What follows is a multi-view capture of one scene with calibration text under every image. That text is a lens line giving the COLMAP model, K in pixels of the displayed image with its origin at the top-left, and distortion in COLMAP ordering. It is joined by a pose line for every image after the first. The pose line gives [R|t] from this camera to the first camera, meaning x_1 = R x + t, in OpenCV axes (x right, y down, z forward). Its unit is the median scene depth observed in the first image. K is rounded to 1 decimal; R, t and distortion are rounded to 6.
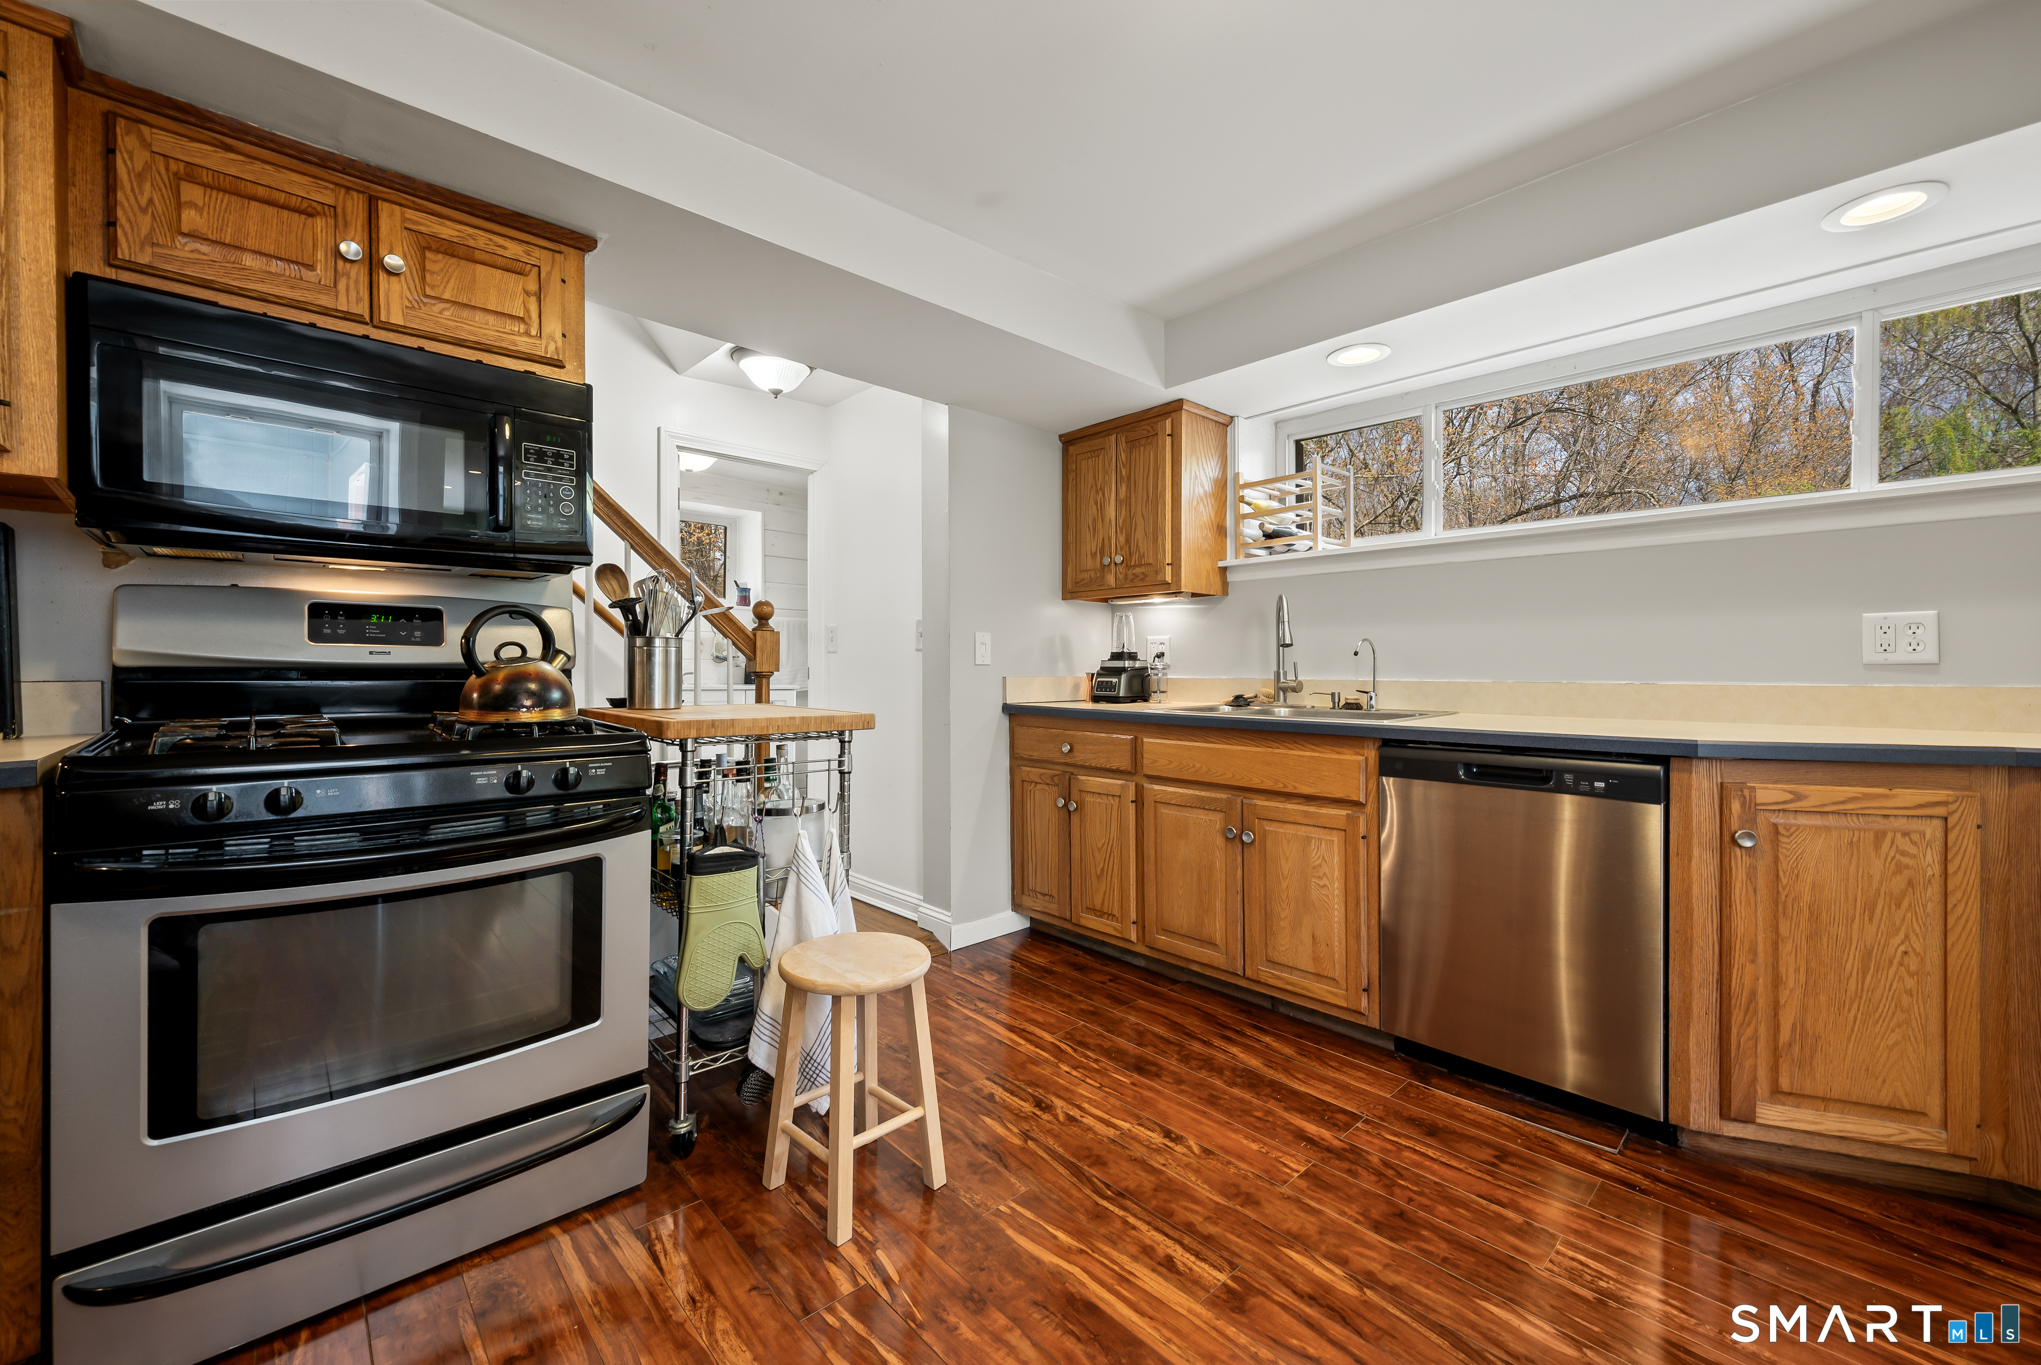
lens RADIAL K [[805.1, 0, 1030.2], [0, 805.1, 672.3], [0, 0, 1]] dist [-0.000550, 0.000064]
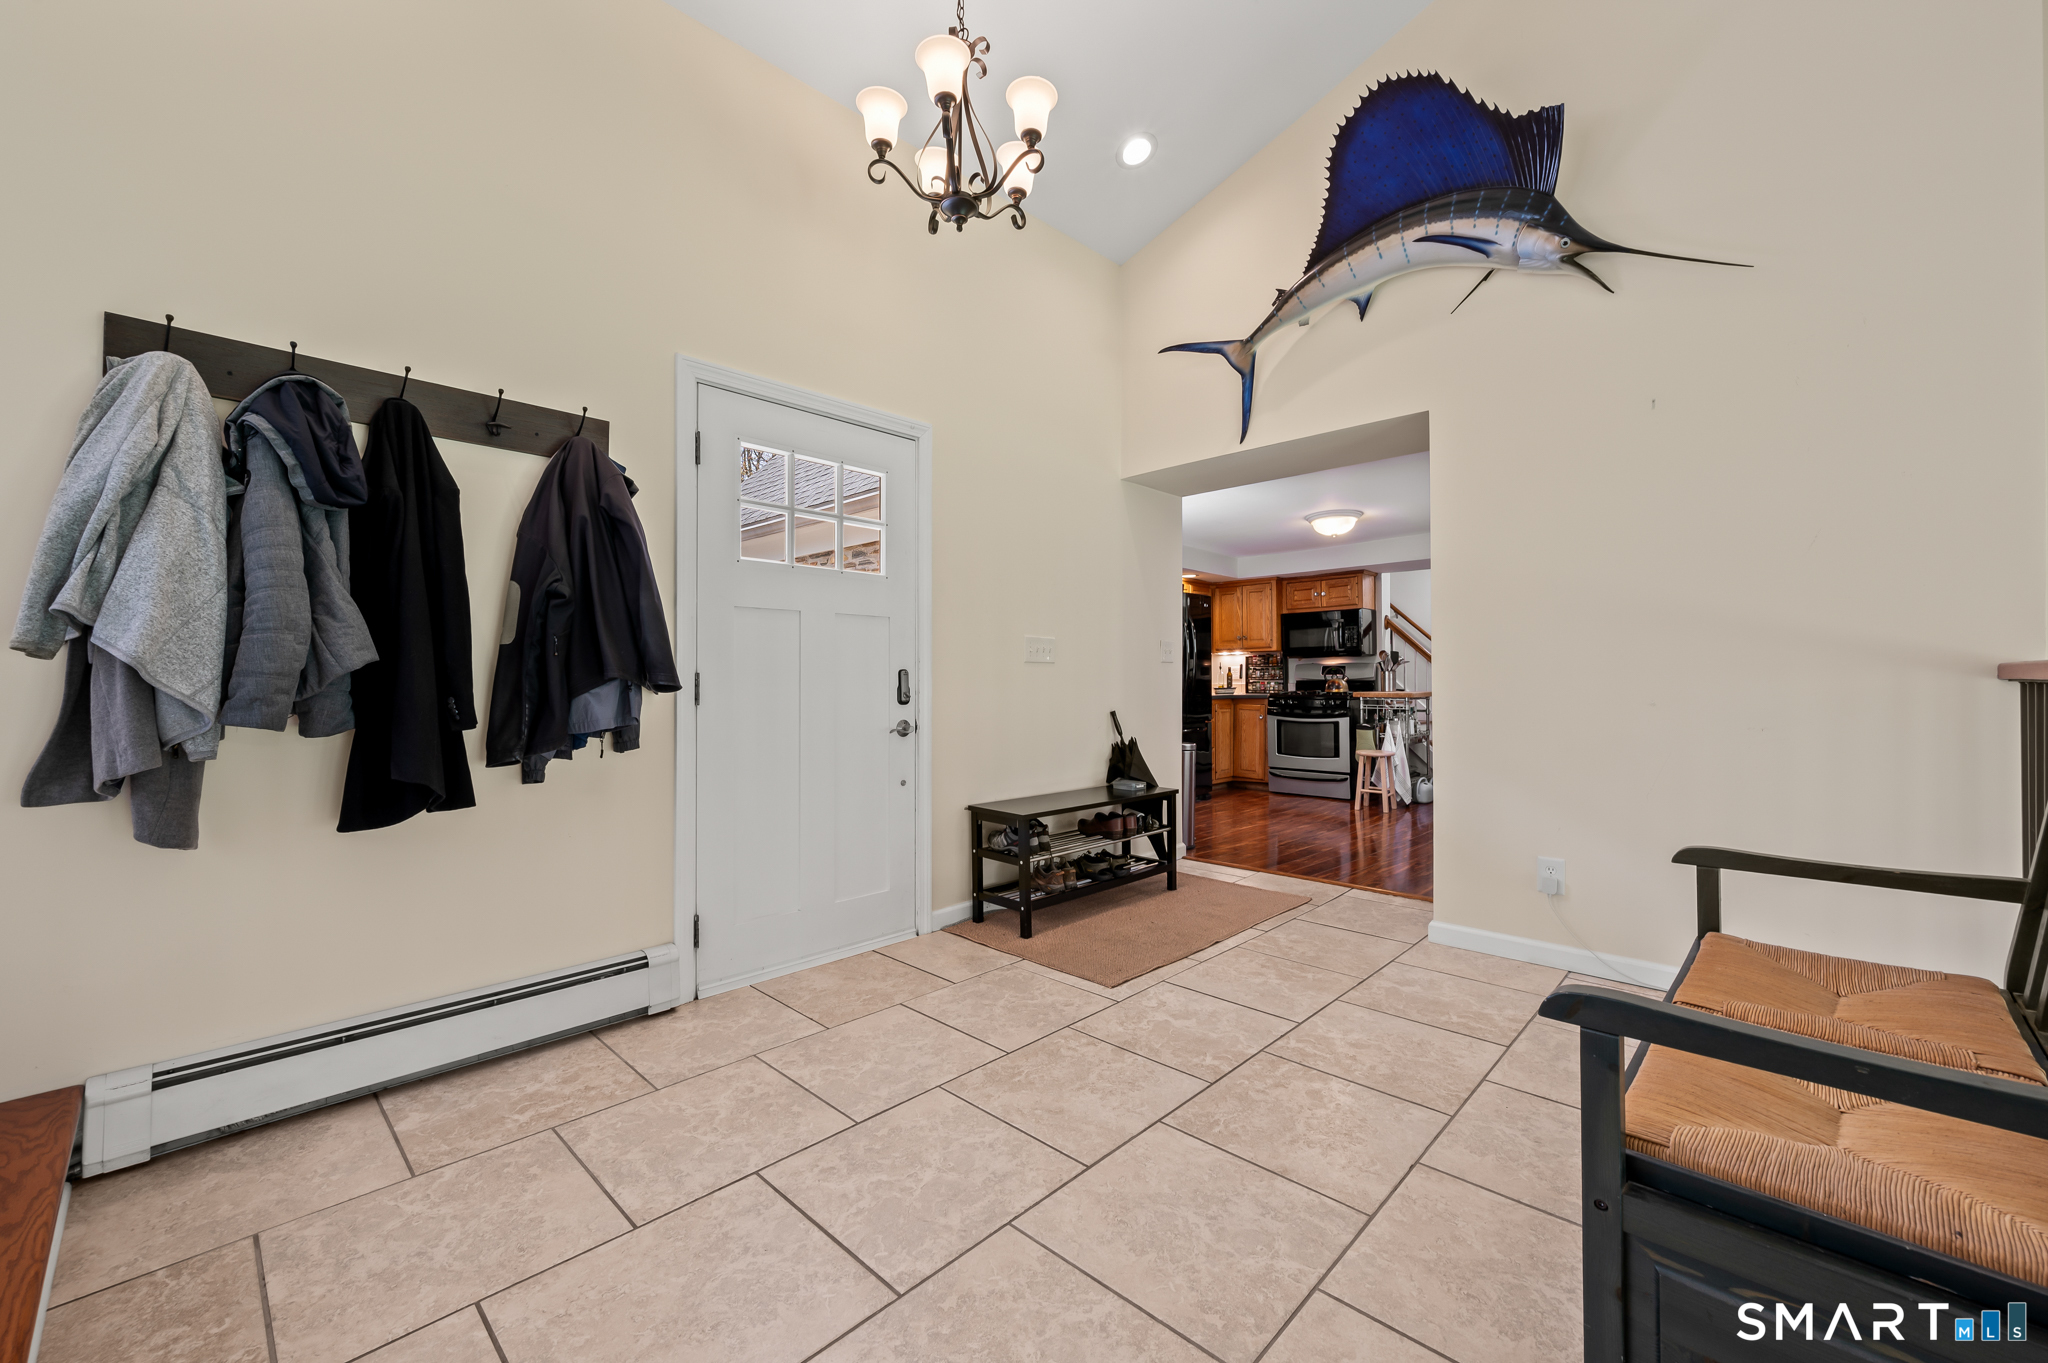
lens RADIAL K [[827.8, 0, 1031.1], [0, 827.8, 675.4], [0, 0, 1]] dist [-0.002425, -0.000284]
pose [[0.057175, -0.011633, -0.998296, 3.841875], [0.001876, 0.999932, -0.011545, 0.017238], [0.998362, -0.001213, 0.057193, -0.955938]]
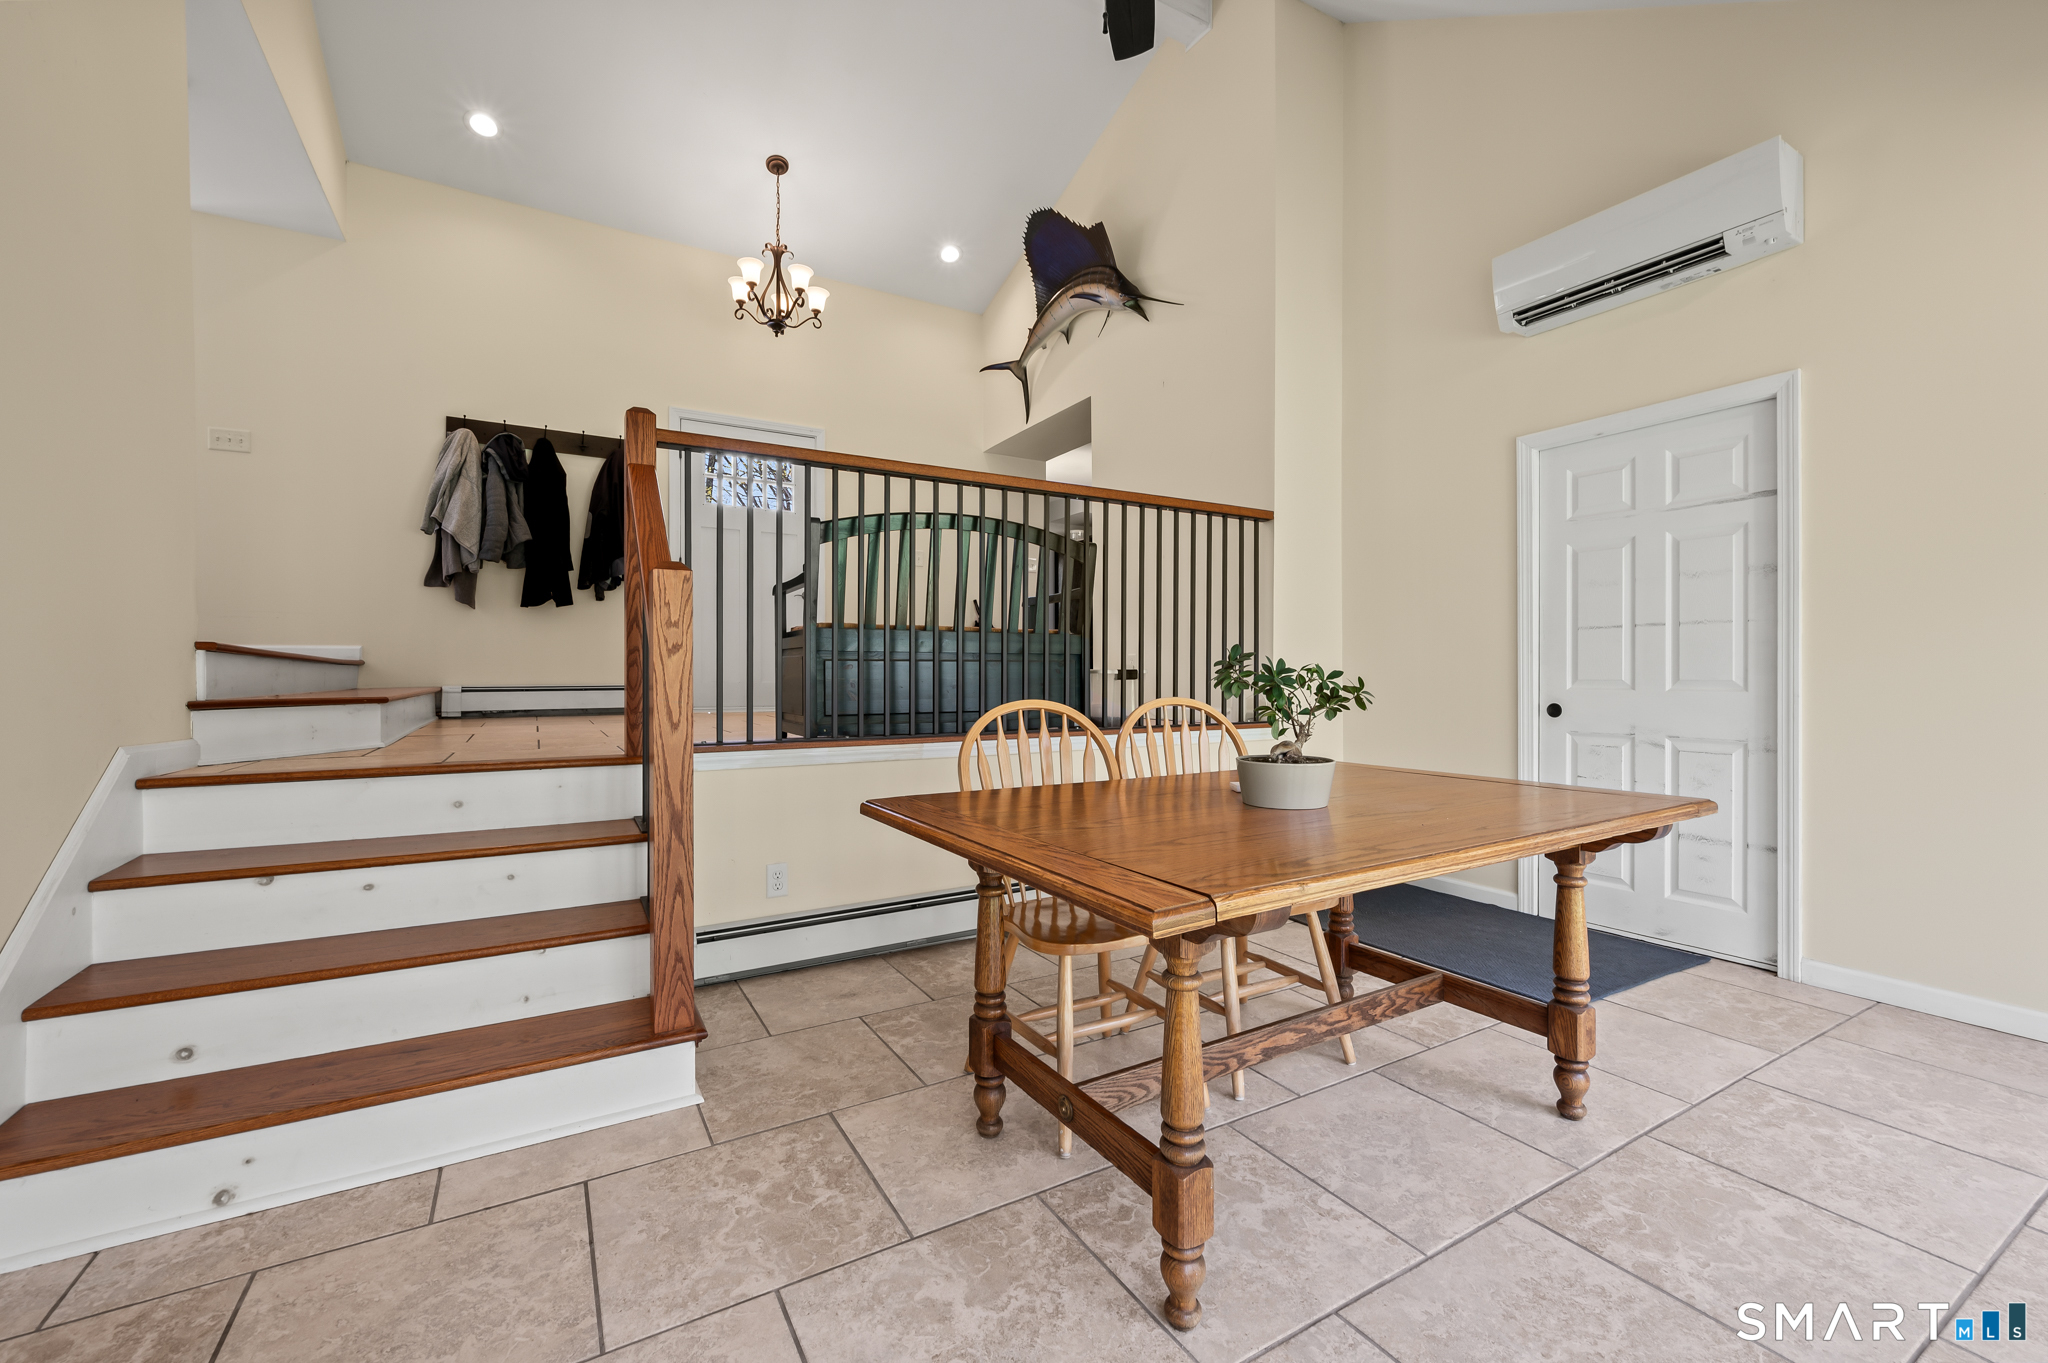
lens RADIAL K [[839.5, 0, 1048.9], [0, 839.5, 671.9], [0, 0, 1]] dist [-0.000467, -0.000001]
pose [[-0.197917, -0.009388, -0.980174, 5.266742], [0.004673, 0.999934, -0.010521, 0.507495], [0.980208, -0.006663, -0.197860, 0.658696]]
